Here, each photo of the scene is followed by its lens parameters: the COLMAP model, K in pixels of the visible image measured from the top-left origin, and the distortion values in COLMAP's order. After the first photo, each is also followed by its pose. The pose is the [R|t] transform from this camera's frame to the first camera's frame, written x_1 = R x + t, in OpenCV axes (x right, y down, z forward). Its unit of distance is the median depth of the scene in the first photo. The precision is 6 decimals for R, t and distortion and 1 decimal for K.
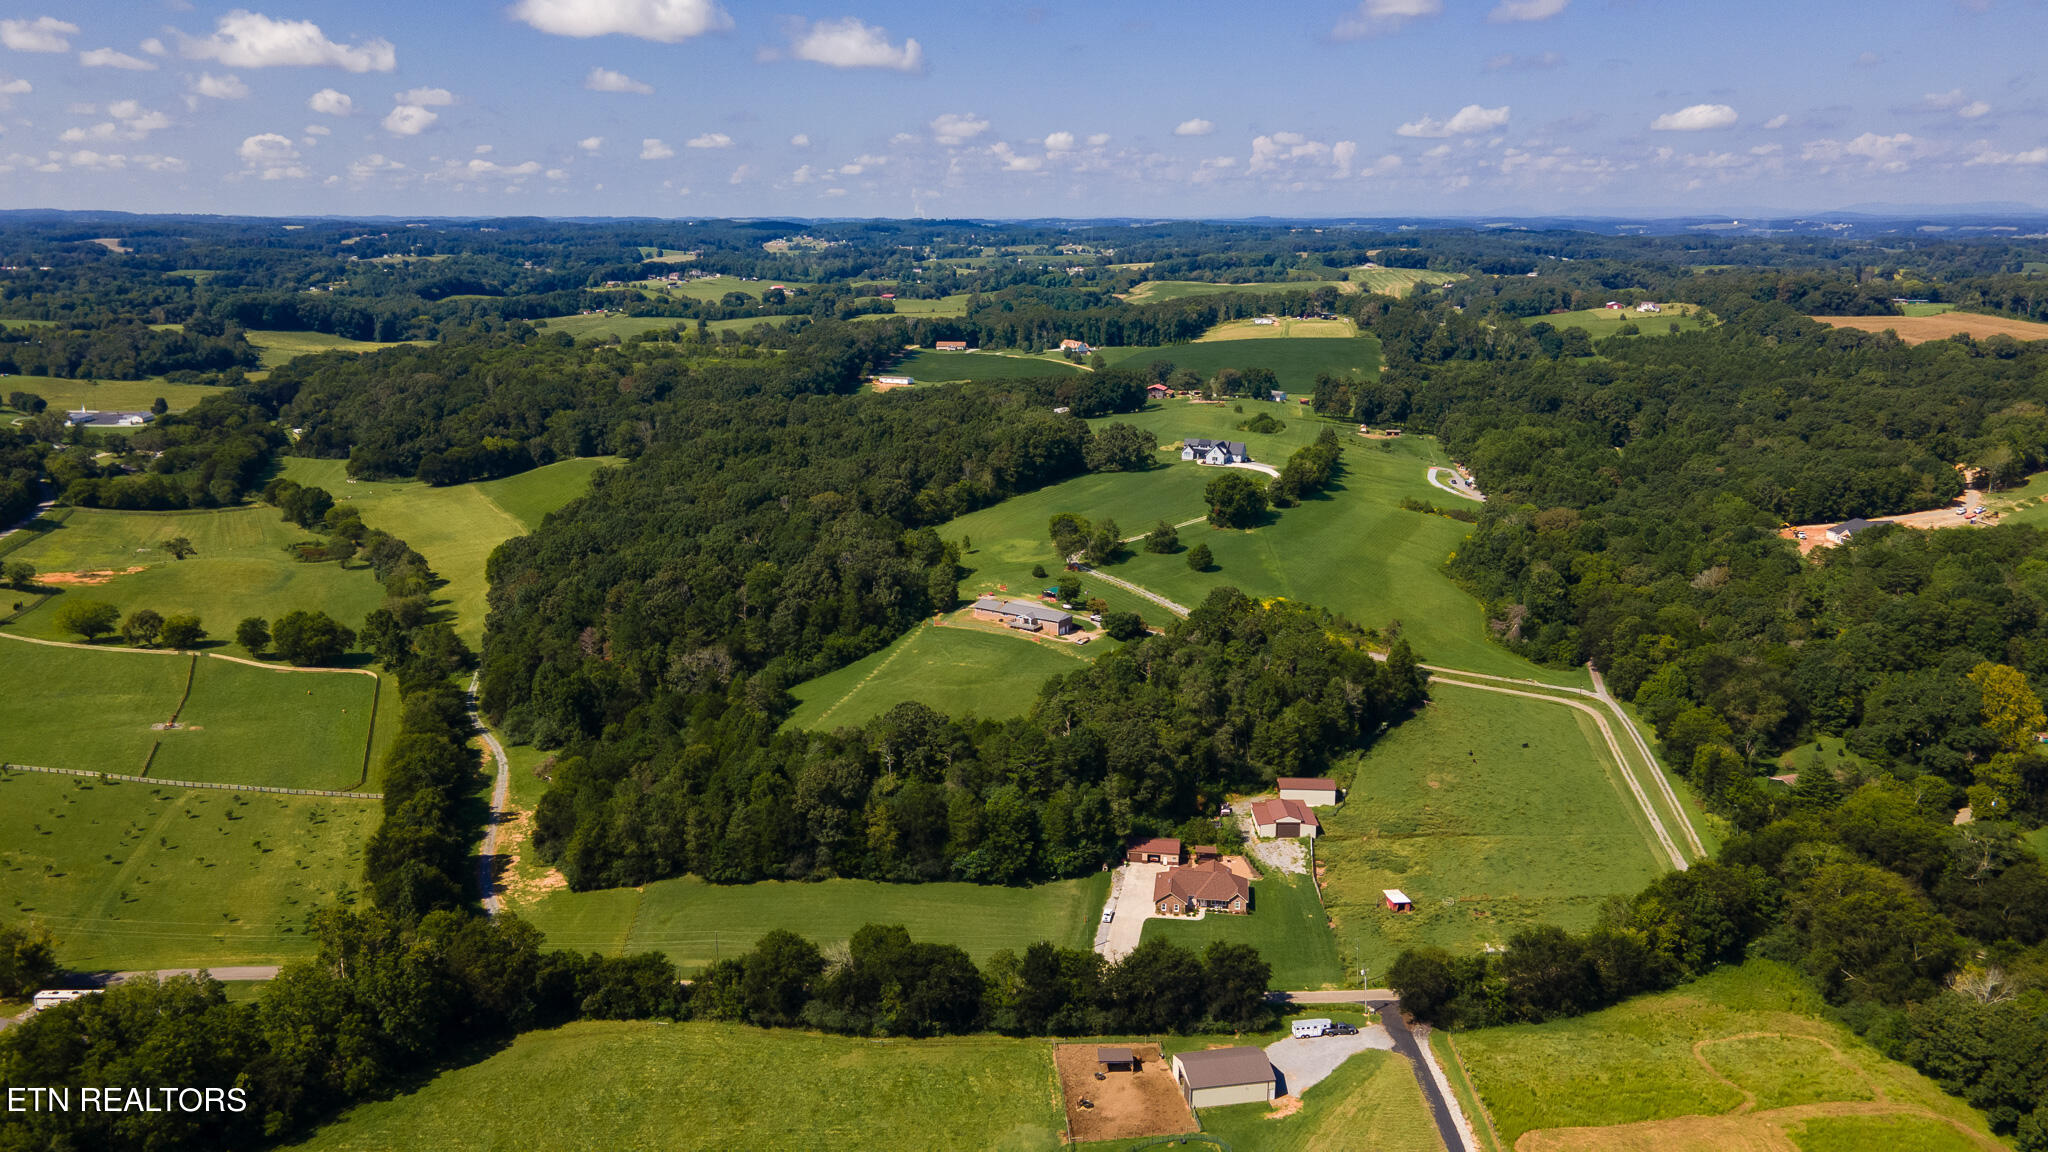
lens RADIAL K [[1494.7, 0, 1021.0], [0, 1494.7, 563.8], [0, 0, 1]] dist [0.034588, 0.013876]
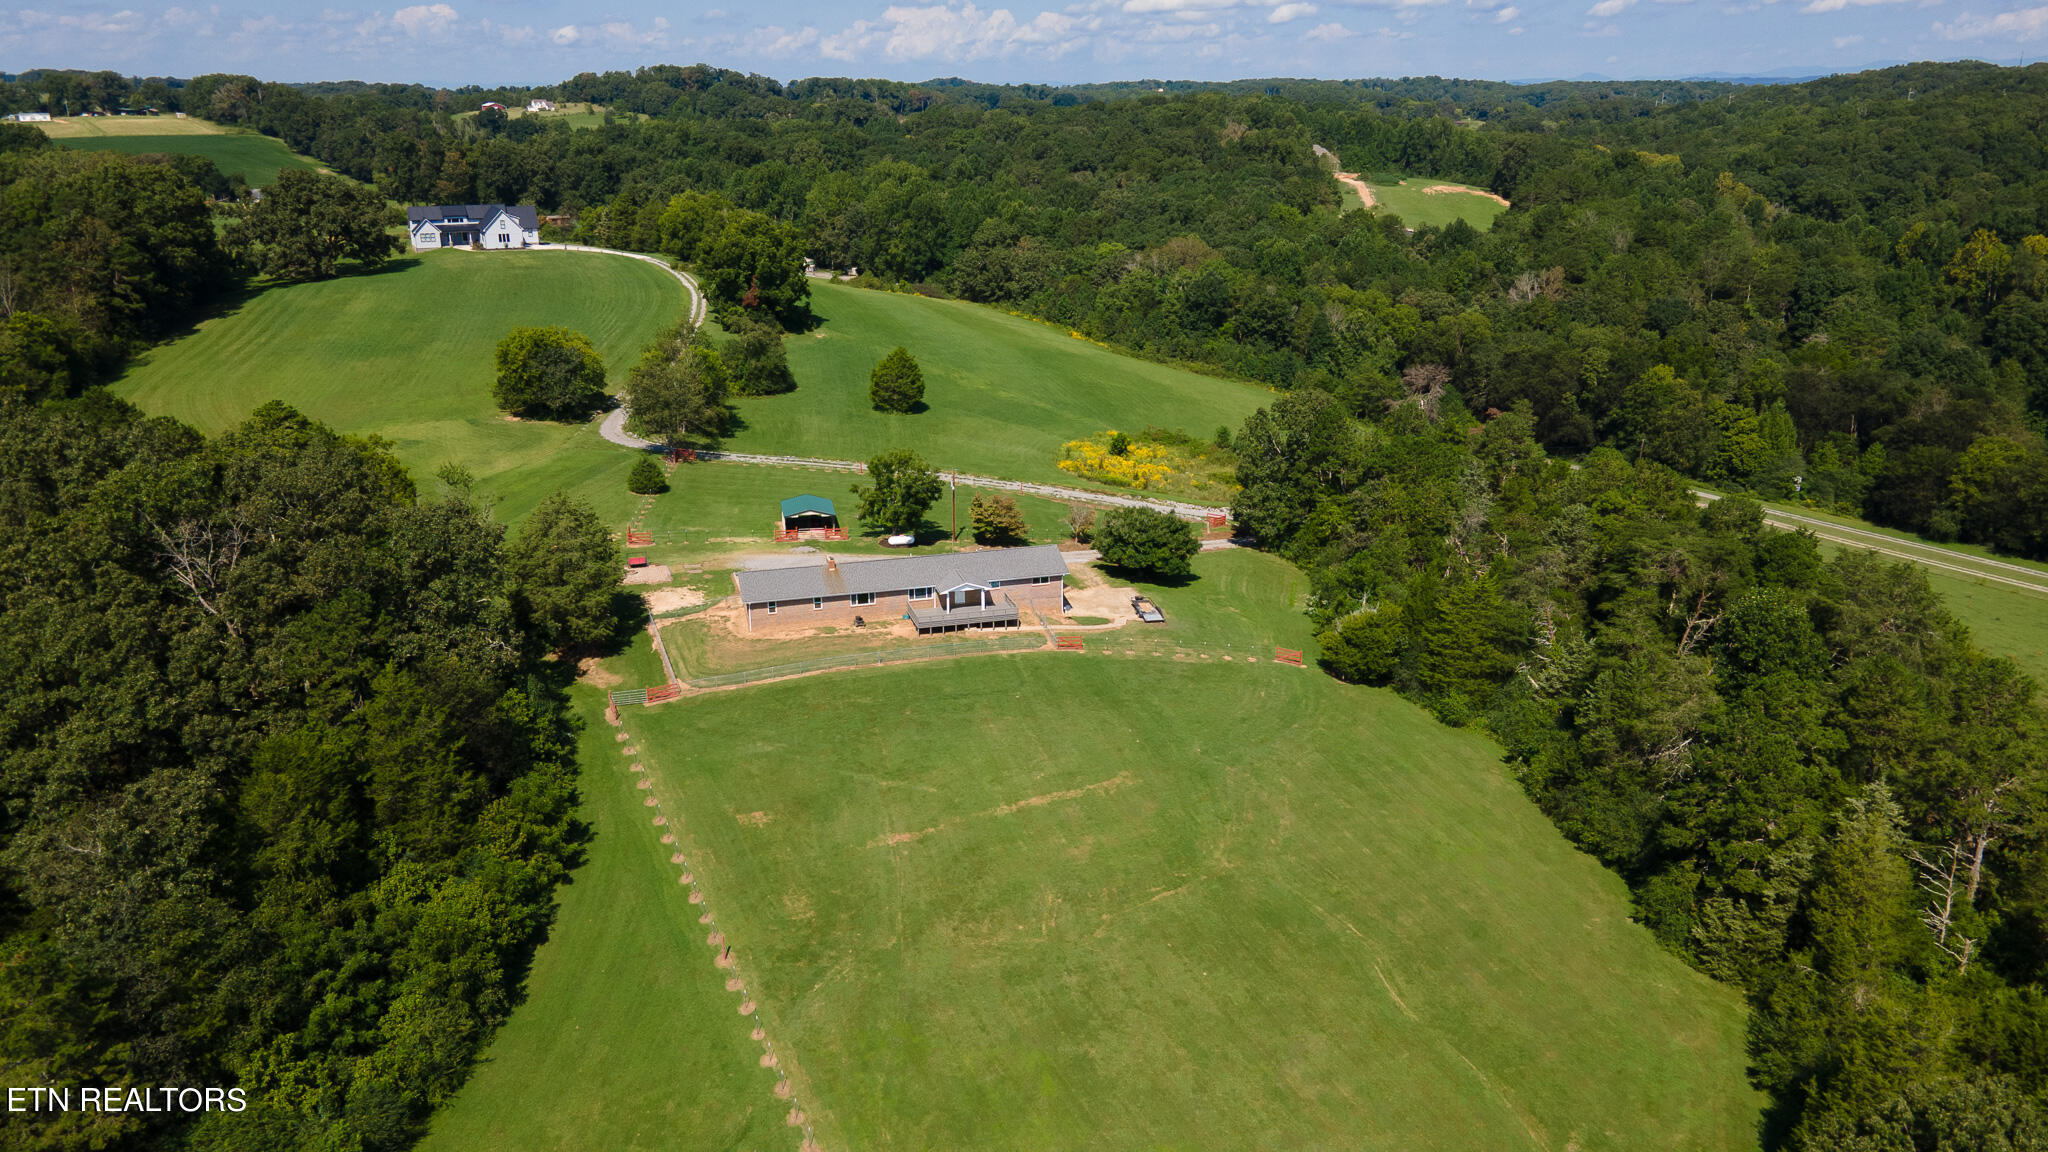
lens RADIAL K [[1494.7, 0, 1023.5], [0, 1494.7, 577.6], [0, 0, 1]] dist [0.034588, 0.013876]
pose [[0.649406, -0.239223, 0.721834, -0.115557], [0.178452, 0.970664, 0.161142, -0.008058], [-0.739207, 0.024166, 0.673044, 0.420704]]
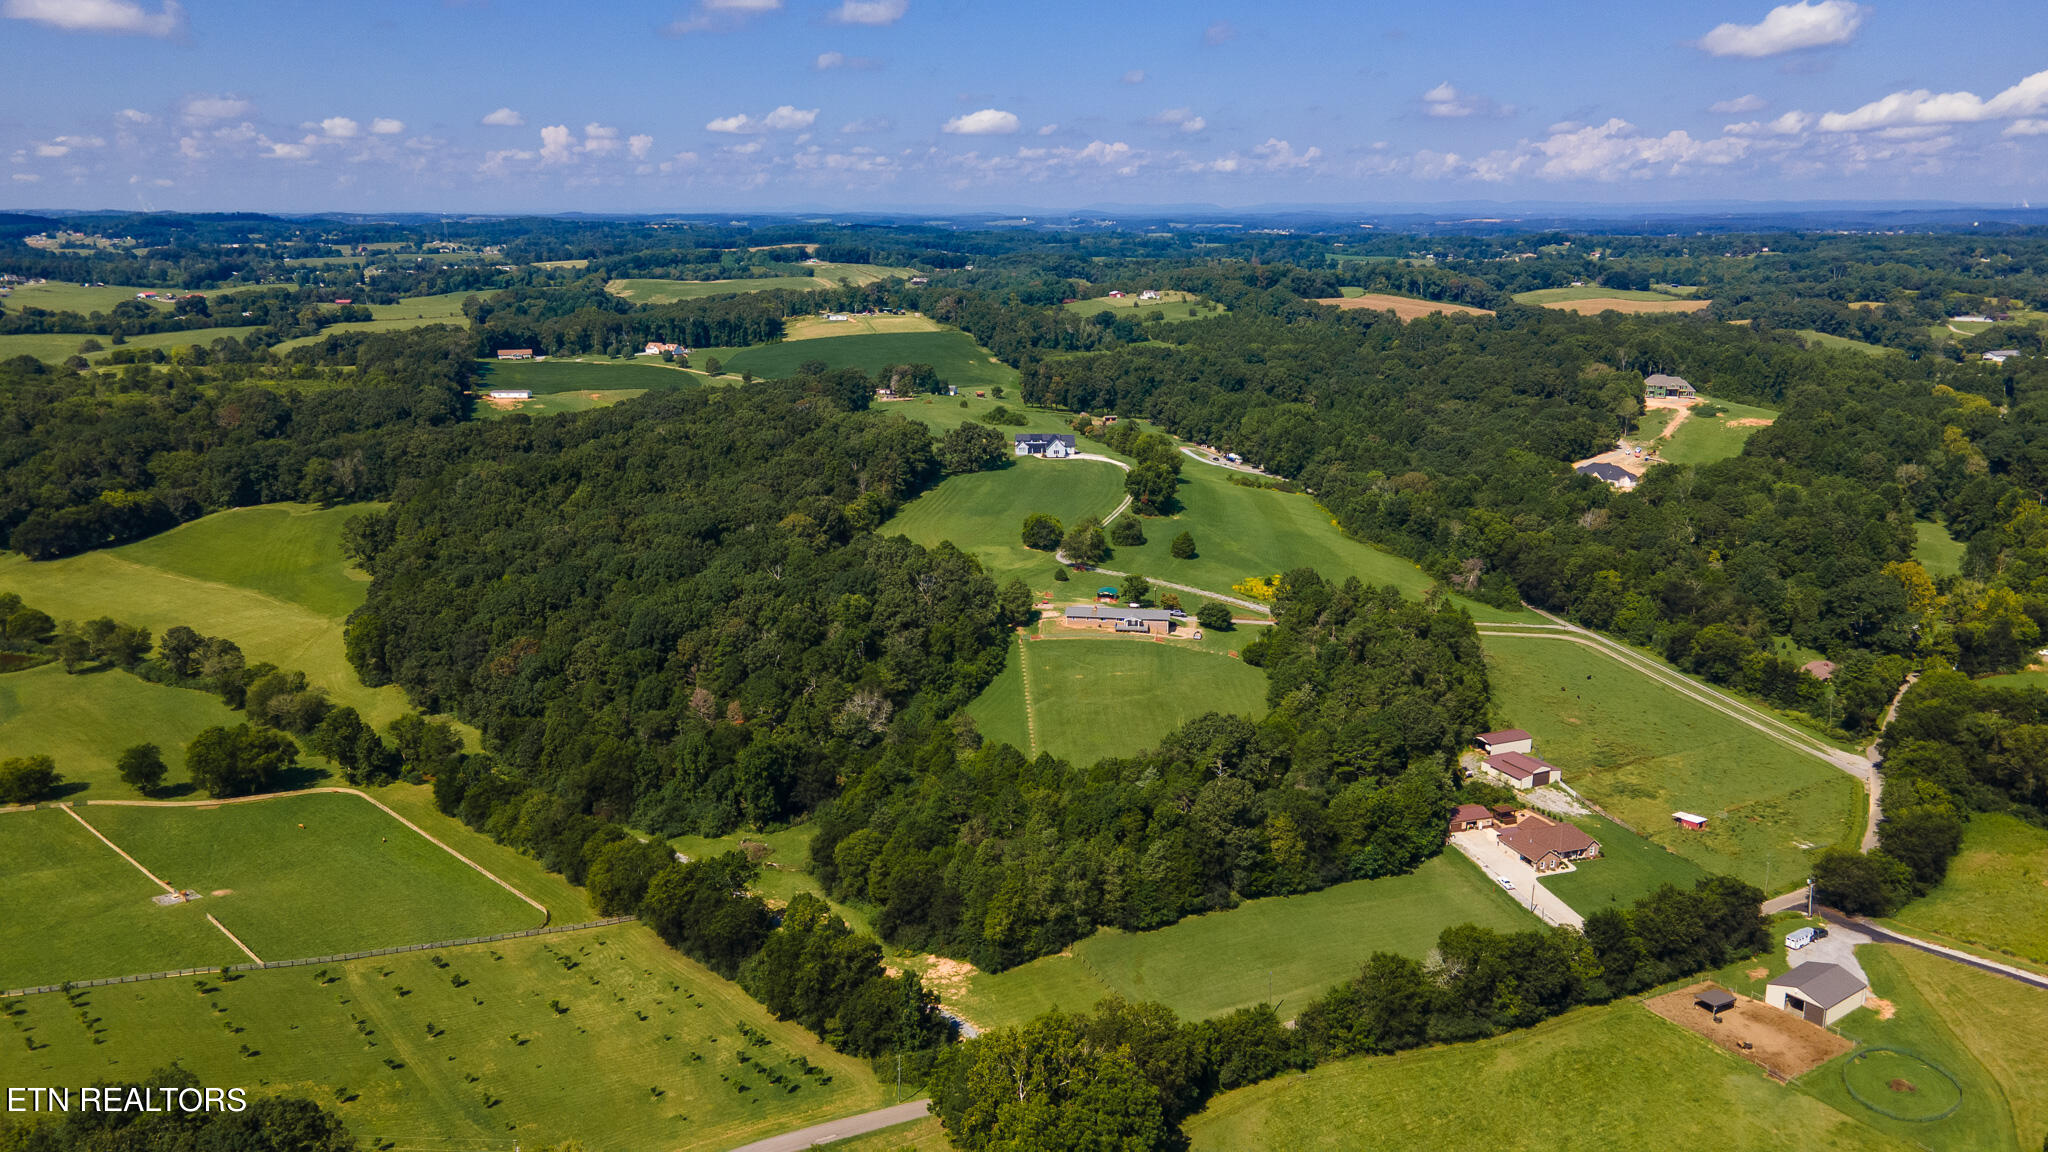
lens RADIAL K [[1494.7, 0, 1020.5], [0, 1494.7, 576.6], [0, 0, 1]] dist [0.034588, 0.013876]
pose [[0.900712, -0.105355, 0.421447, -0.256705], [0.100705, 0.994357, 0.033348, -0.017715], [-0.422582, 0.012404, 0.906240, 0.074481]]
